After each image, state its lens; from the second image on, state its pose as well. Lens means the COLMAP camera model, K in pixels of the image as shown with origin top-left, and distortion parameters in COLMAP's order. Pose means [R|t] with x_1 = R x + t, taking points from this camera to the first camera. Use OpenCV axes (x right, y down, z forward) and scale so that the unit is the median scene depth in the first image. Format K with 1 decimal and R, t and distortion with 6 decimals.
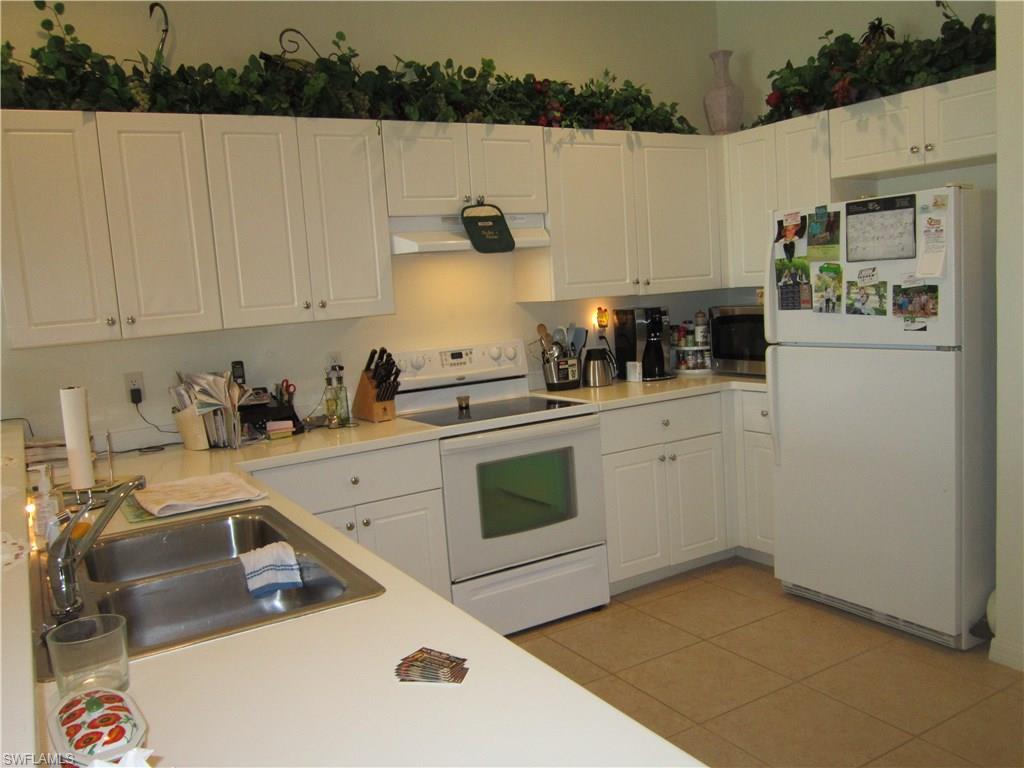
lens RADIAL K [[845.8, 0, 517.6], [0, 845.8, 378.7], [0, 0, 1]] dist [-0.038054, 0.018944]
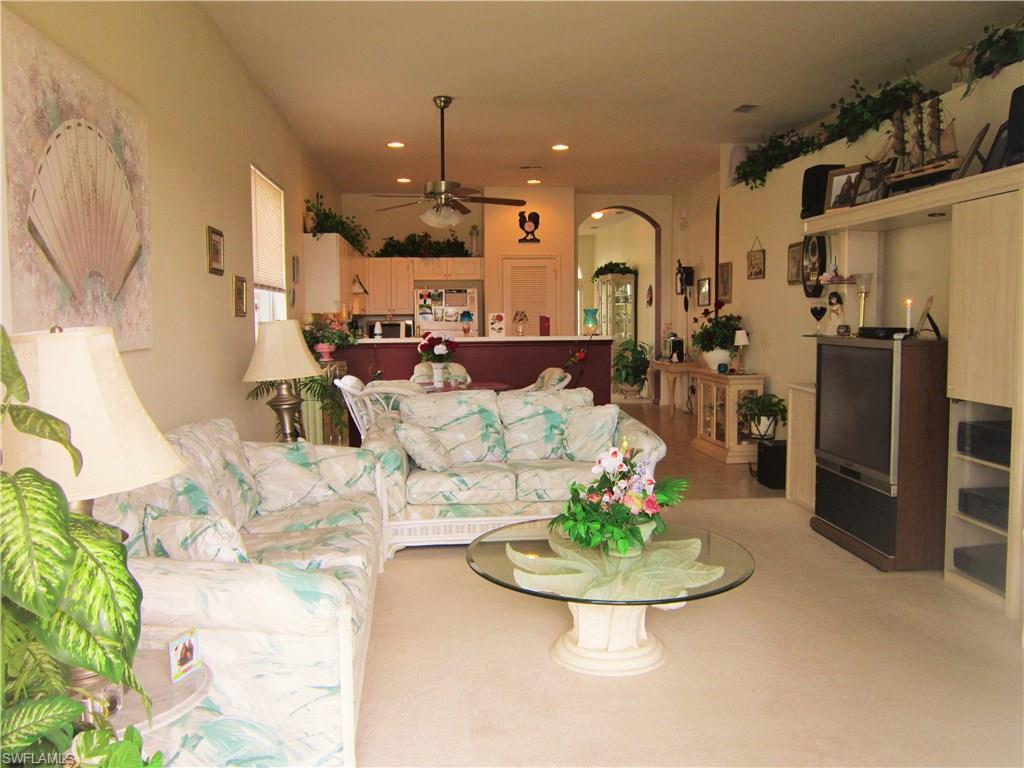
lens RADIAL K [[845.8, 0, 520.5], [0, 845.8, 381.5], [0, 0, 1]] dist [-0.038054, 0.018944]
pose [[0.441002, -0.008388, 0.897467, -2.515217], [0.081375, 0.996211, -0.030675, 0.290639], [-0.893810, 0.086559, 0.440014, -0.754529]]
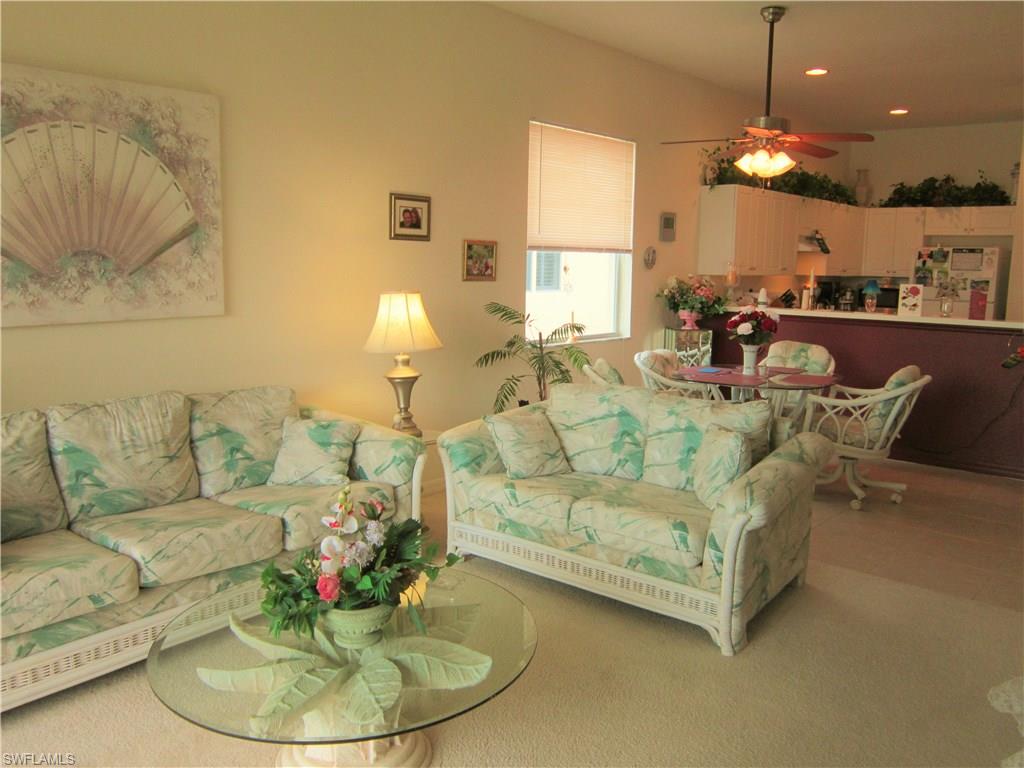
lens RADIAL K [[845.8, 0, 511.9], [0, 845.8, 389.8], [0, 0, 1]] dist [-0.038054, 0.018944]
pose [[0.947678, 0.033530, 0.317461, -1.754418], [-0.044355, 0.998653, 0.026931, 0.232713], [-0.316131, -0.039603, 0.947889, -1.106601]]
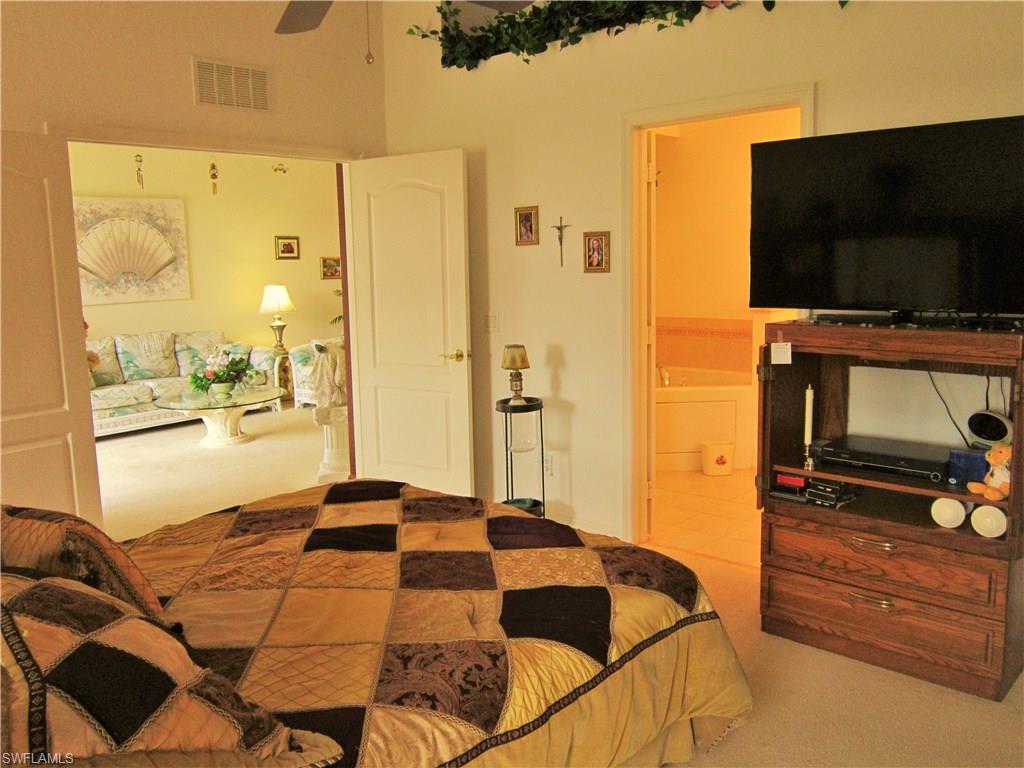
lens RADIAL K [[845.8, 0, 512.9], [0, 845.8, 386.9], [0, 0, 1]] dist [-0.038054, 0.018944]
pose [[0.957141, 0.000262, 0.289623, -1.569052], [-0.006429, 0.999772, 0.020342, 0.386625], [-0.289551, -0.021332, 0.956925, -2.580998]]
